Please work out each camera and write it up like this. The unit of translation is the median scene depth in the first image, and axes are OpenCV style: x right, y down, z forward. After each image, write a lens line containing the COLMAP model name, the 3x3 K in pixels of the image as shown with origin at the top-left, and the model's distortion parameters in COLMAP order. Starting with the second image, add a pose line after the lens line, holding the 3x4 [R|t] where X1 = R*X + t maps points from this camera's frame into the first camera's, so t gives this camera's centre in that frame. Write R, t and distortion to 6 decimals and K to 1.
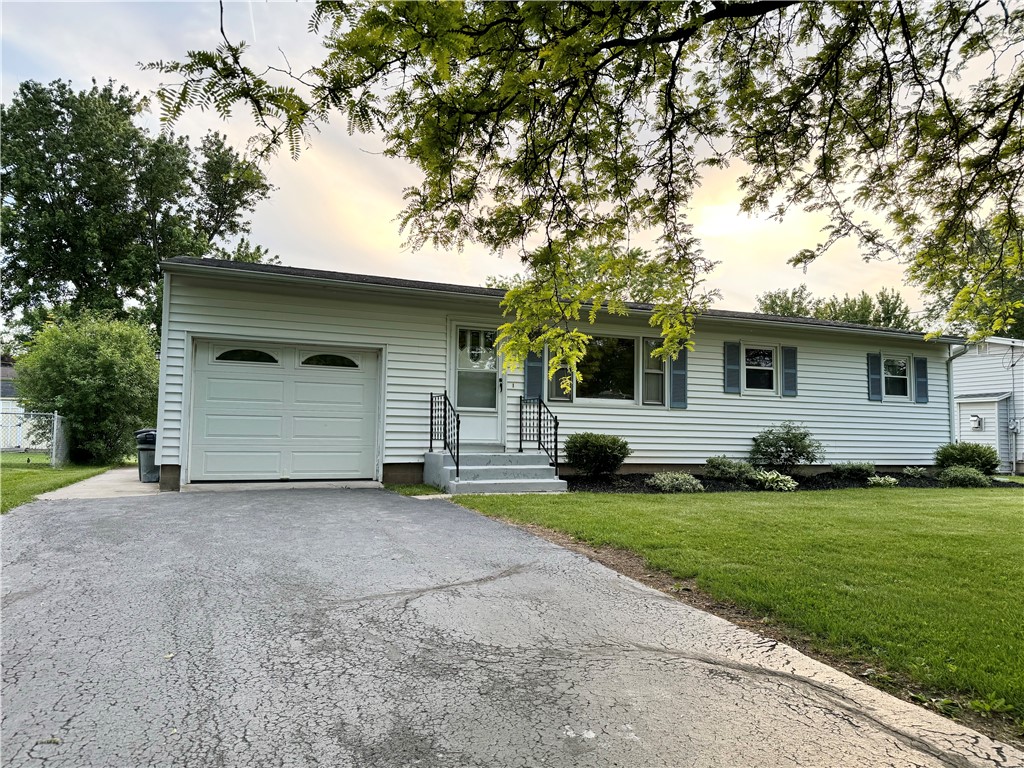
lens RADIAL K [[700.2, 0, 512.0], [0, 700.2, 384.0], [0, 0, 1]] dist [0.181801, -0.001071]
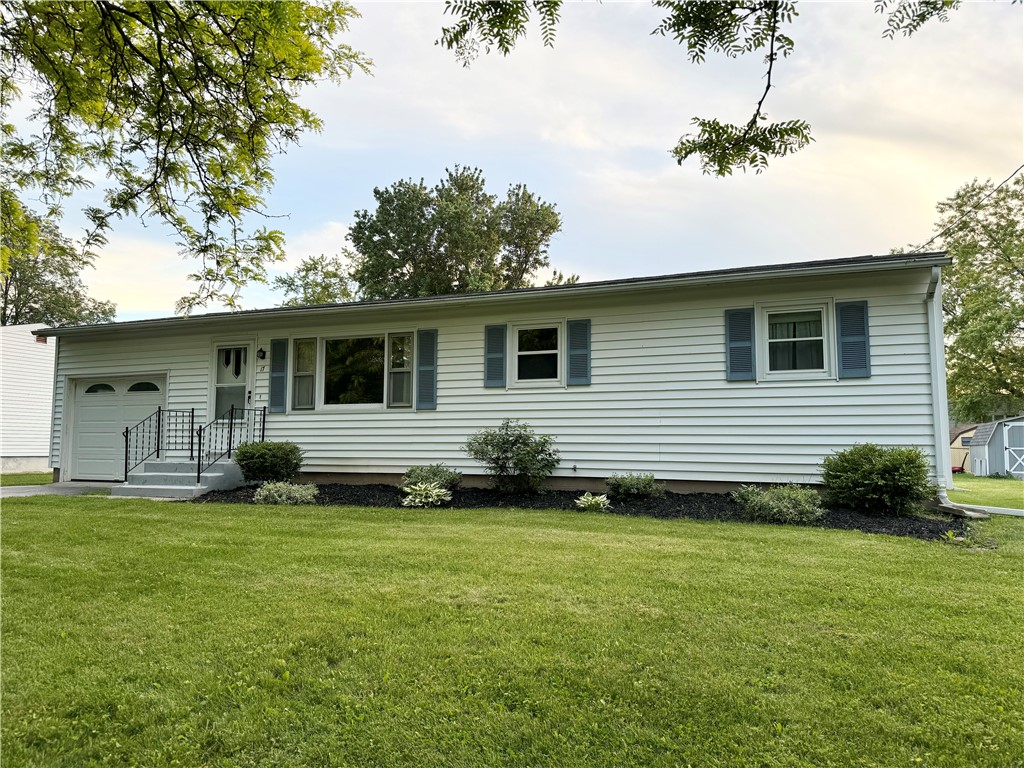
lens RADIAL K [[700.2, 0, 512.0], [0, 700.2, 384.0], [0, 0, 1]] dist [0.181801, -0.001071]
pose [[0.683631, -0.070318, -0.726432, 0.931046], [0.058751, 0.997420, -0.041260, 0.044286], [0.727459, -0.014472, 0.685998, 0.479941]]
